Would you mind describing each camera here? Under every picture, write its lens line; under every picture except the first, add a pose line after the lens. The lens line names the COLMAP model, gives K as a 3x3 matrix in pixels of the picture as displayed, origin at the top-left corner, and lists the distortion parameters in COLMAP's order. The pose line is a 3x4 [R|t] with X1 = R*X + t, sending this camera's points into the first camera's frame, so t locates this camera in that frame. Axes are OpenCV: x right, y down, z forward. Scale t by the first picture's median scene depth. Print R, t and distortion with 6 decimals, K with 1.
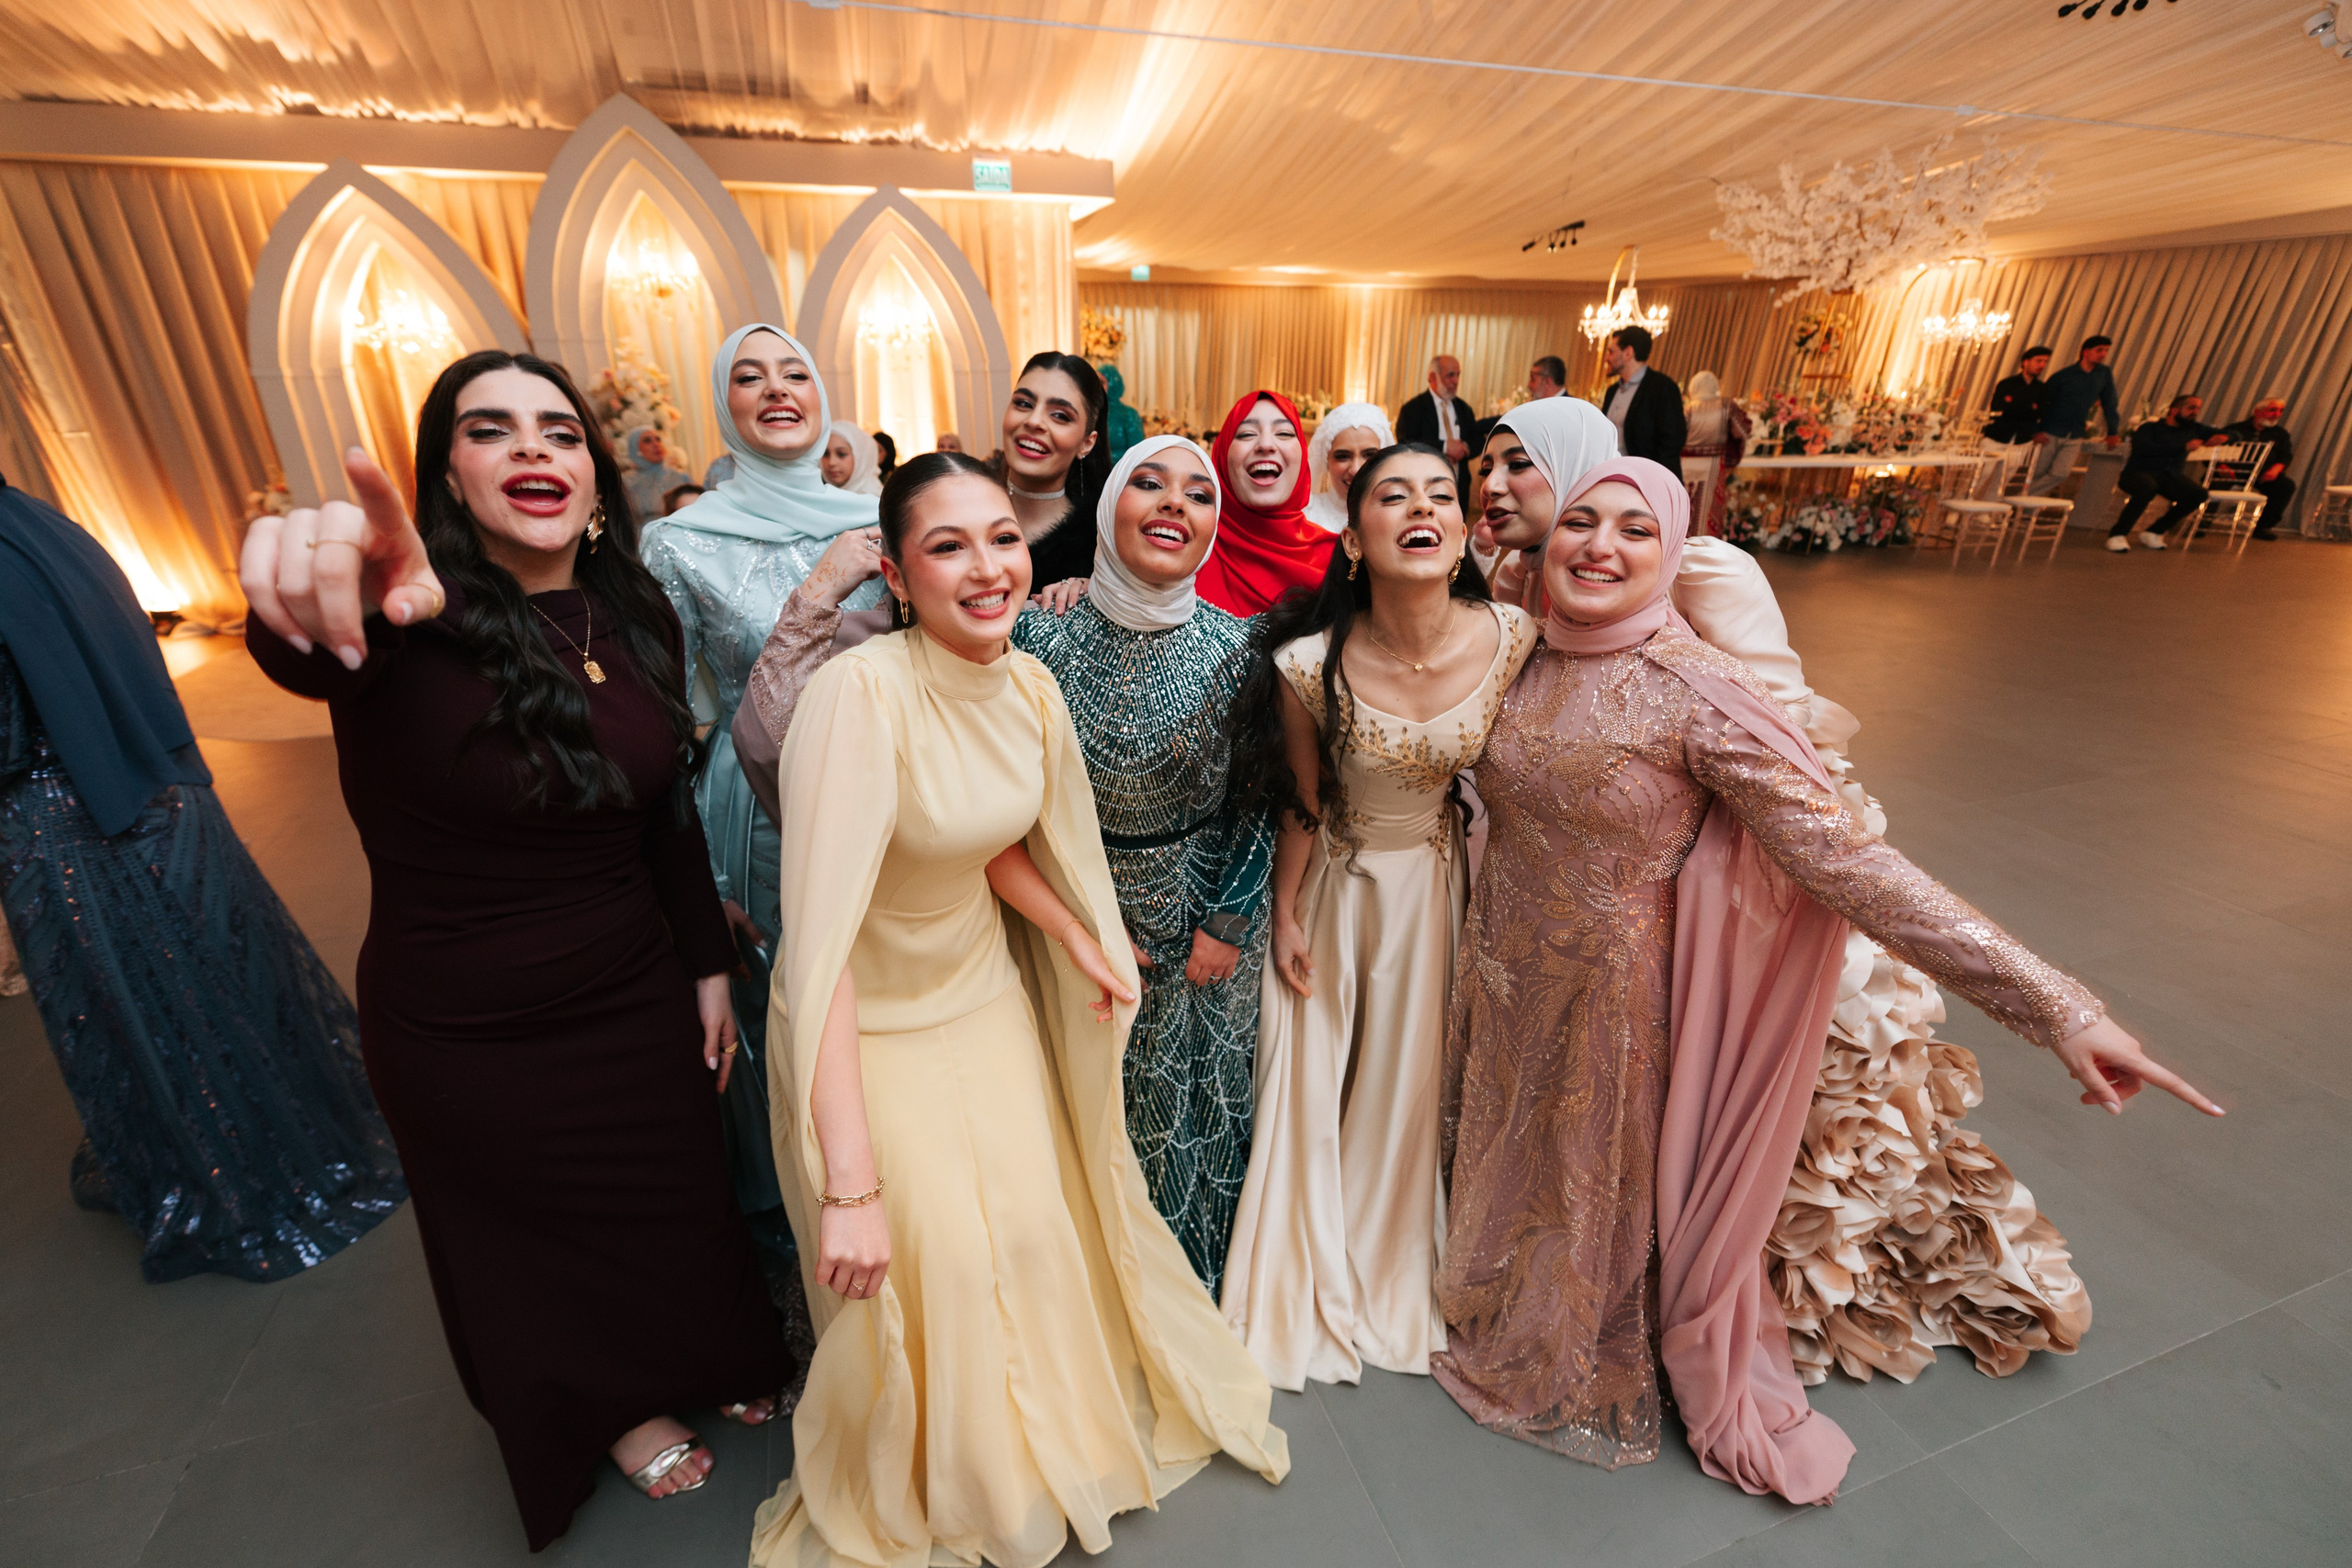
lens RADIAL K [[949.7, 0, 1186.6], [0, 949.7, 757.0], [0, 0, 1]] dist [0.001672, -0.000796]
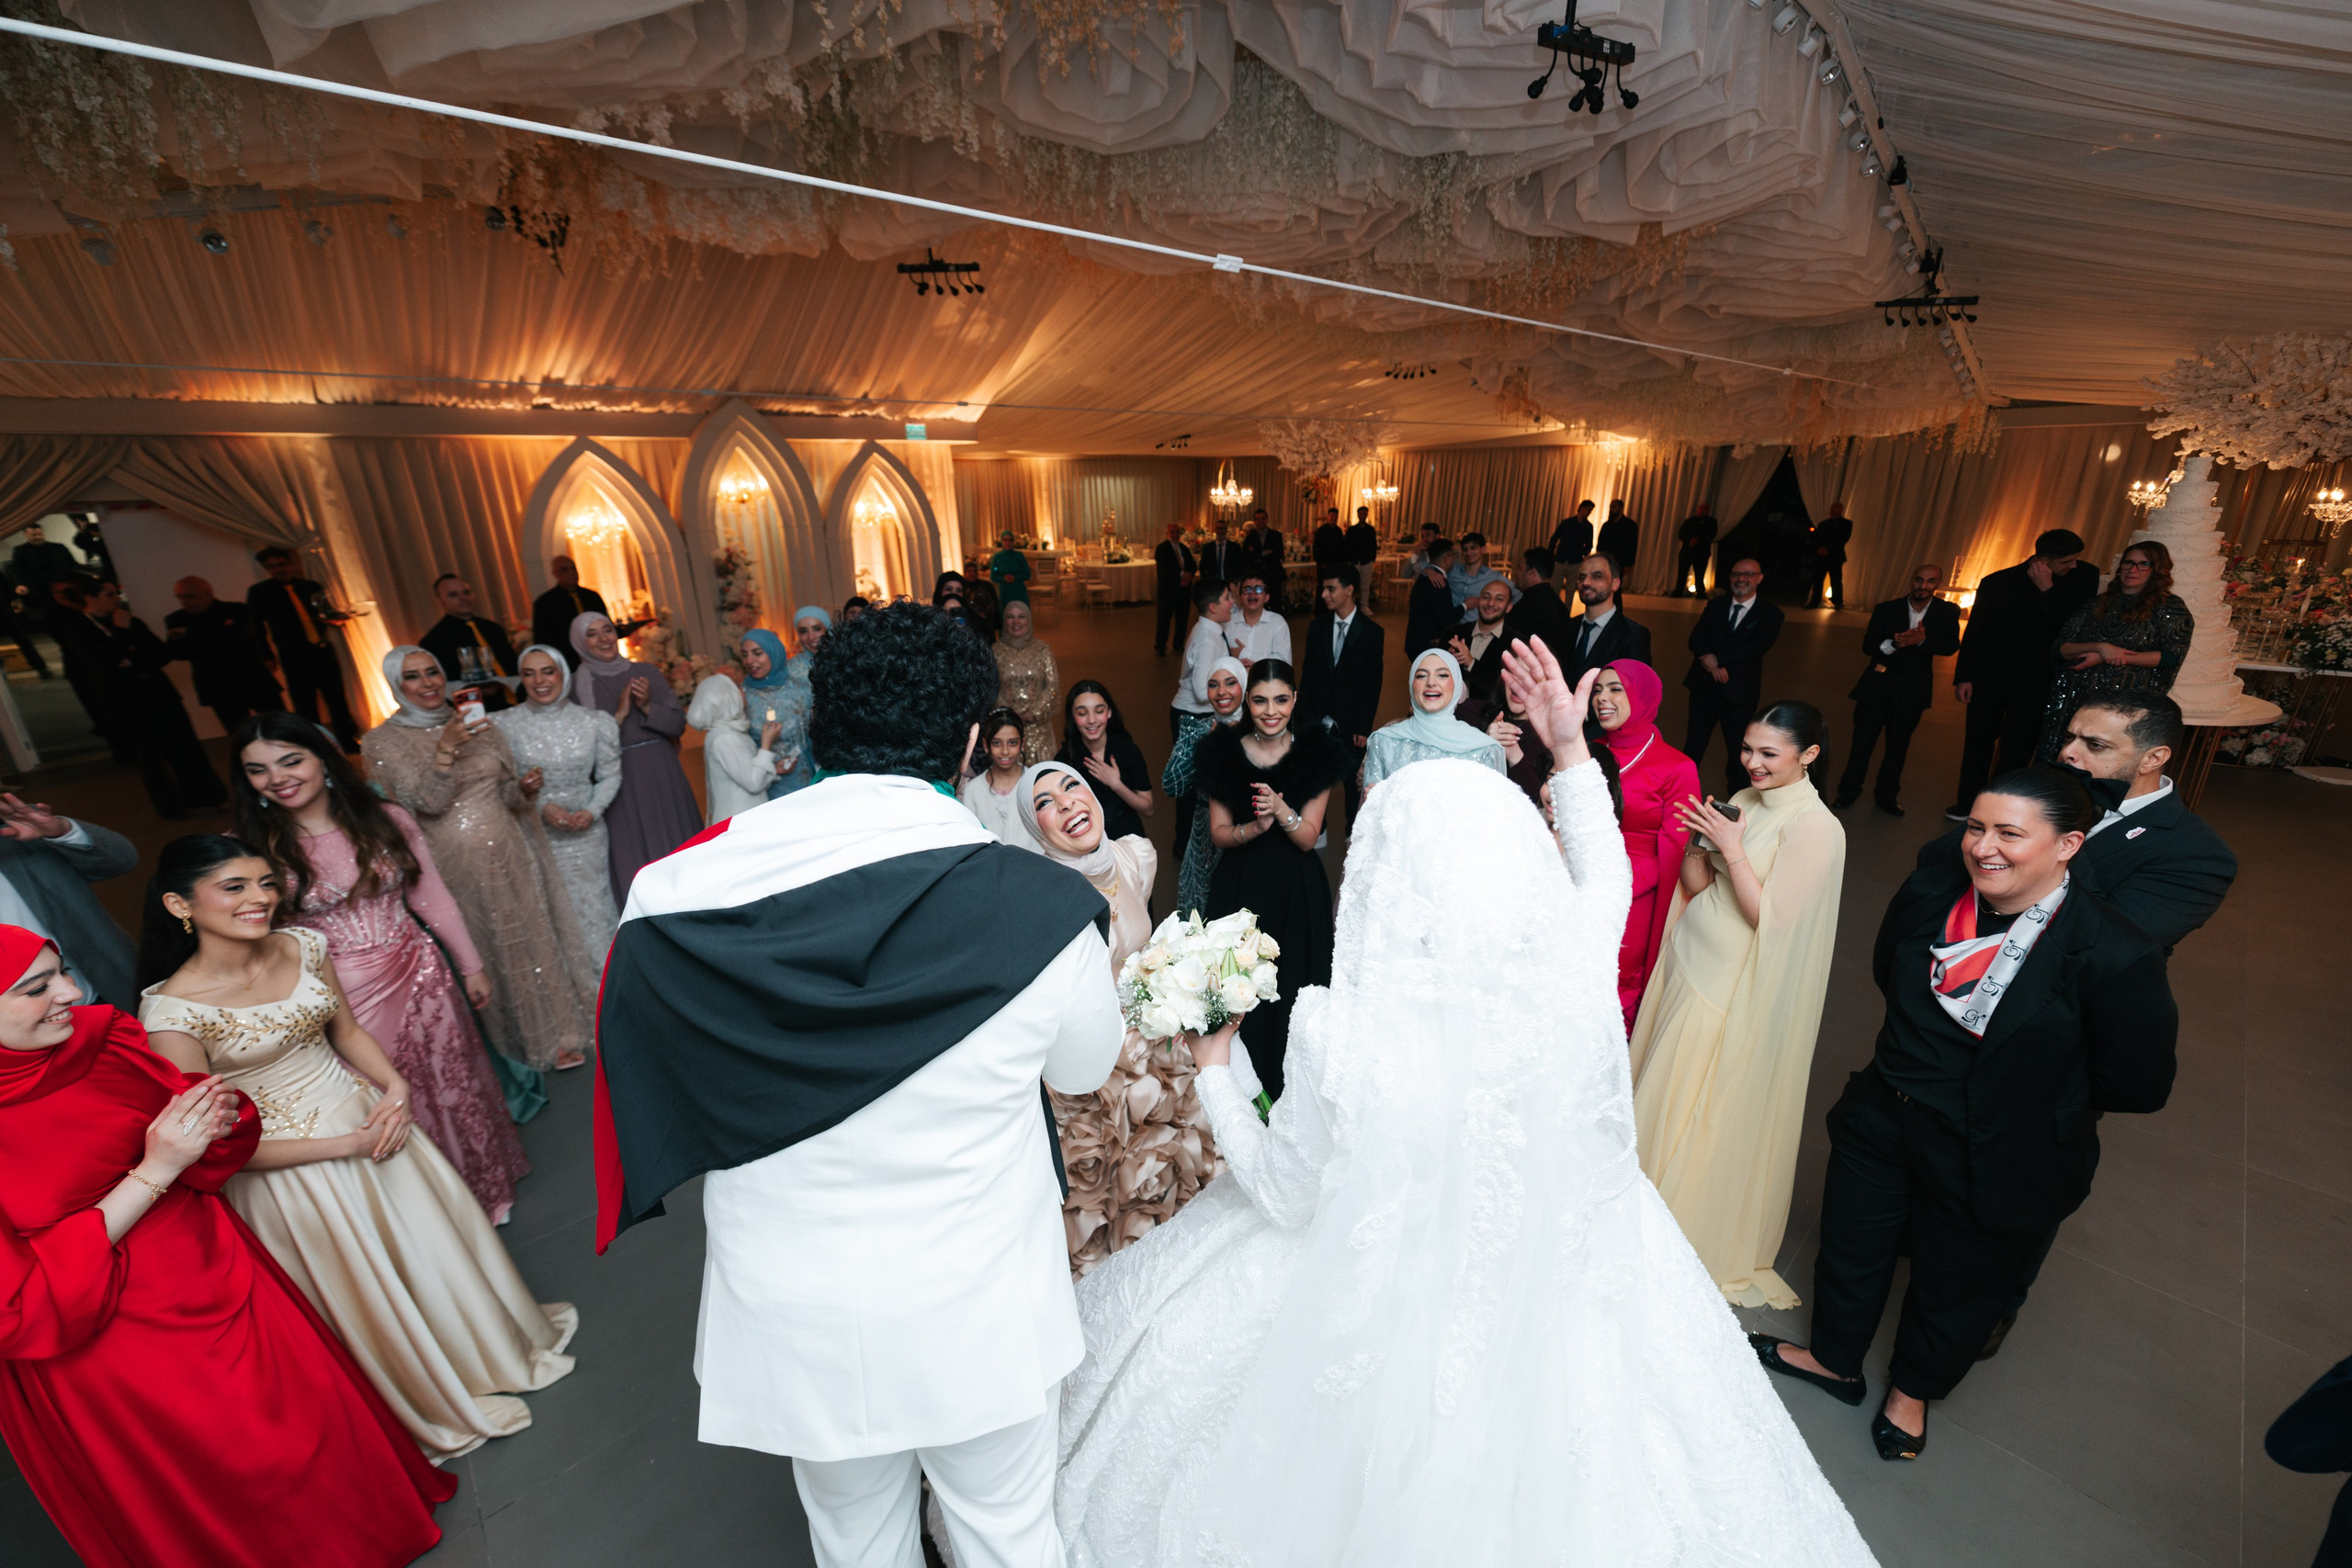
lens RADIAL K [[979.9, 0, 1172.9], [0, 979.9, 808.2], [0, 0, 1]] dist [0.000996, 0.000270]
pose [[0.907564, -0.149668, 0.392336, -0.602513], [0.179562, 0.982917, -0.040406, 0.251487], [-0.379586, 0.107120, 0.918934, -0.817046]]
